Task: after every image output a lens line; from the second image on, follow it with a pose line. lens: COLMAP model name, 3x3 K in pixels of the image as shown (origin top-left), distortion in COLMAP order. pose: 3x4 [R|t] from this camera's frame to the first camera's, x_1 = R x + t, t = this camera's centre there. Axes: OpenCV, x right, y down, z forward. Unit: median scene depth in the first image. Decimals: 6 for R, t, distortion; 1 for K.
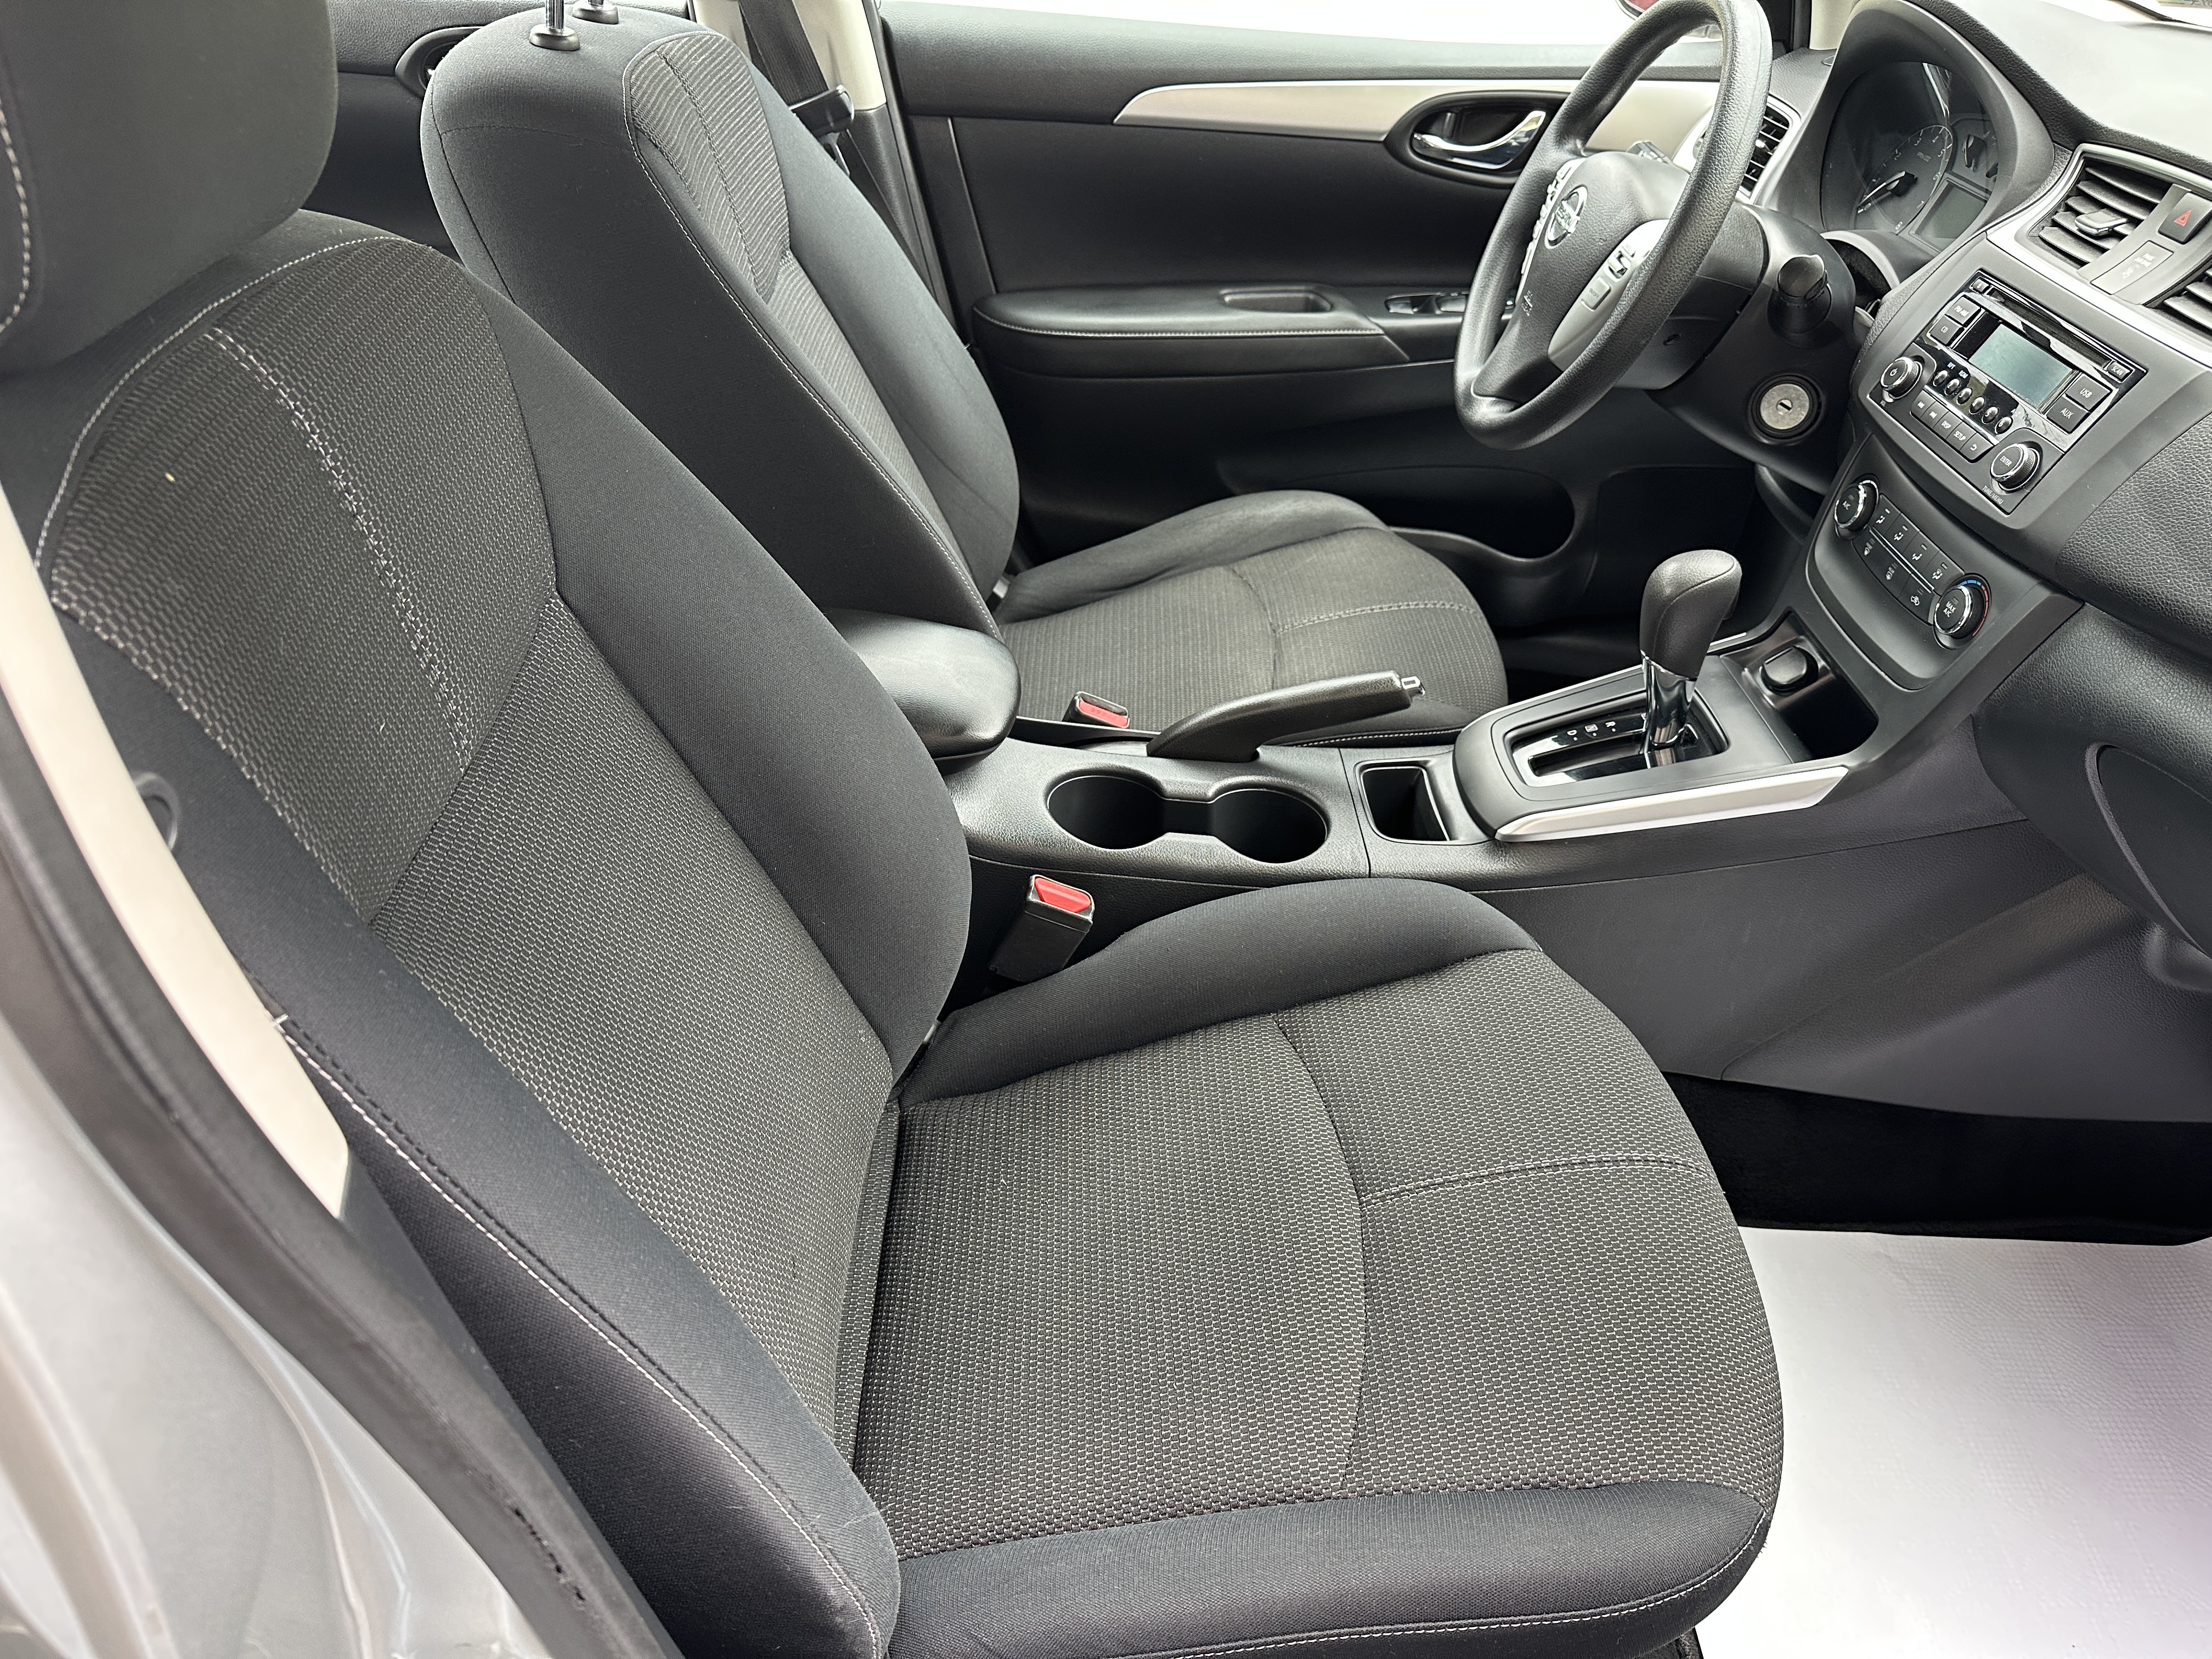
lens RADIAL K [[1557.9, 0, 1154.5], [0, 1557.9, 876.4], [0, 0, 1]] dist [0.045353, -0.067954]
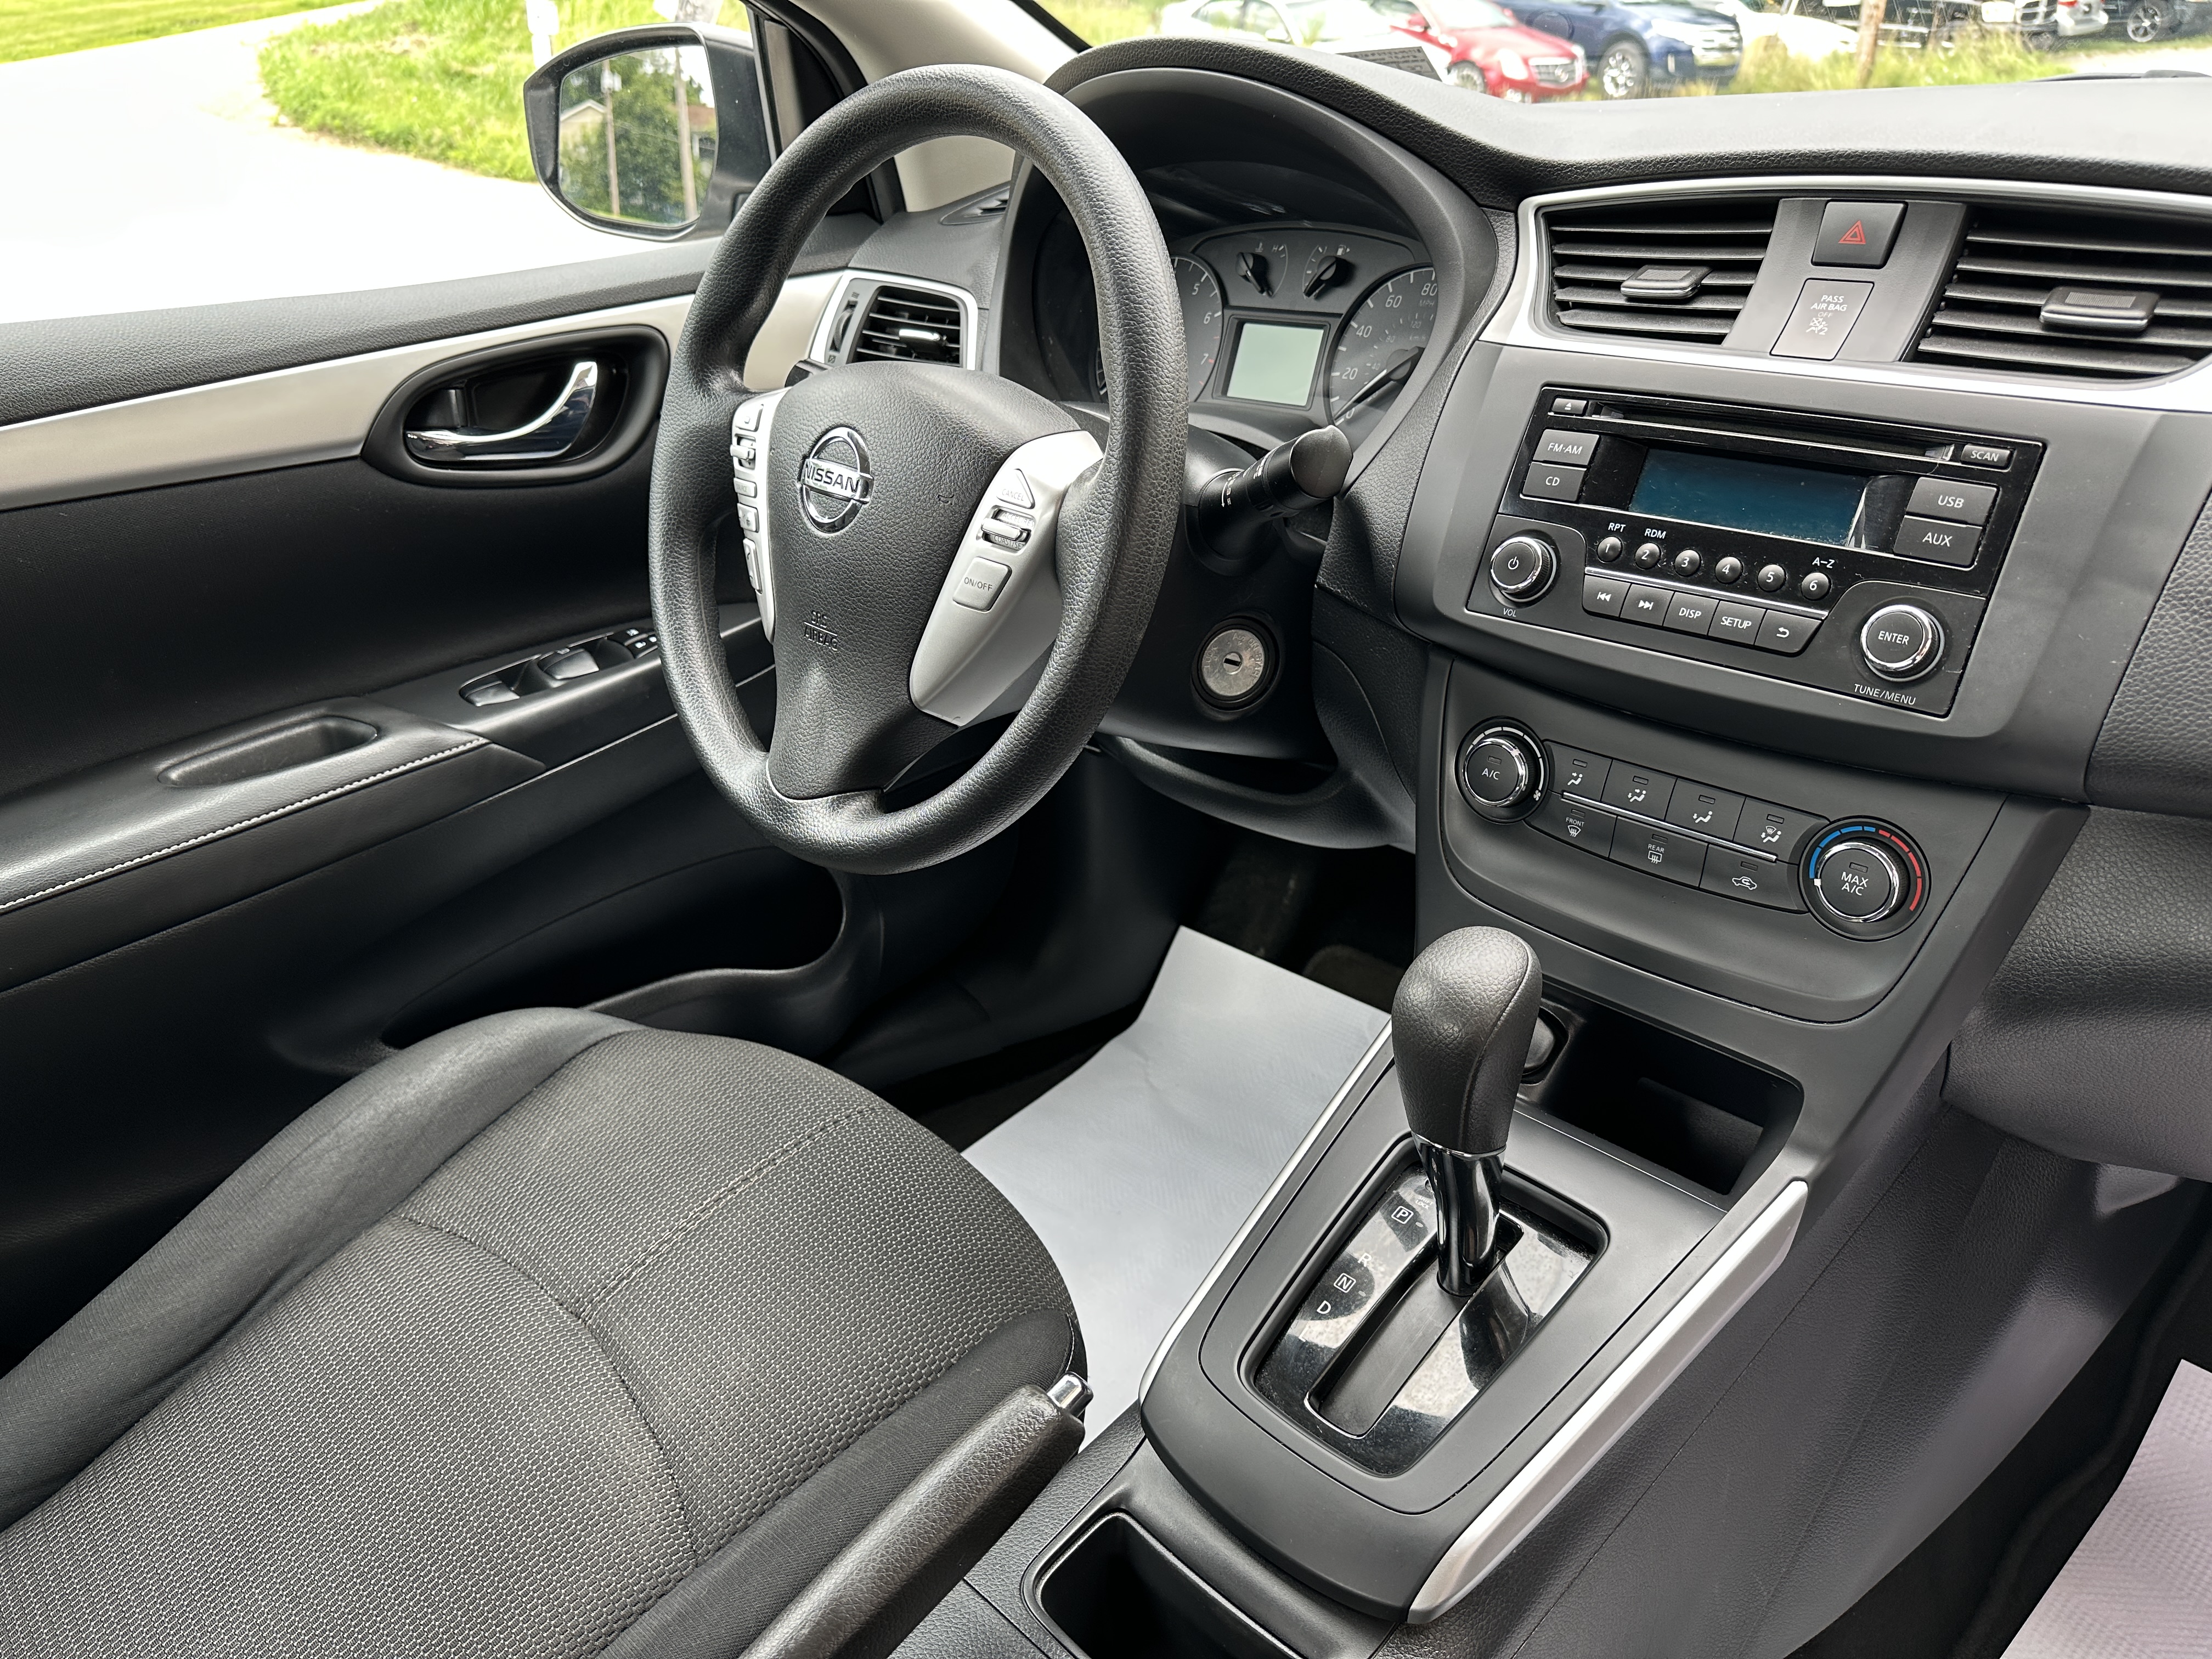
lens RADIAL K [[1557.9, 0, 1154.5], [0, 1557.9, 876.4], [0, 0, 1]] dist [0.045353, -0.067954]
pose [[0.743505, -0.362246, 0.562119, -0.024856], [0.450242, 0.892677, -0.020260, -0.219888], [-0.494451, 0.268153, 0.826808, 0.495510]]
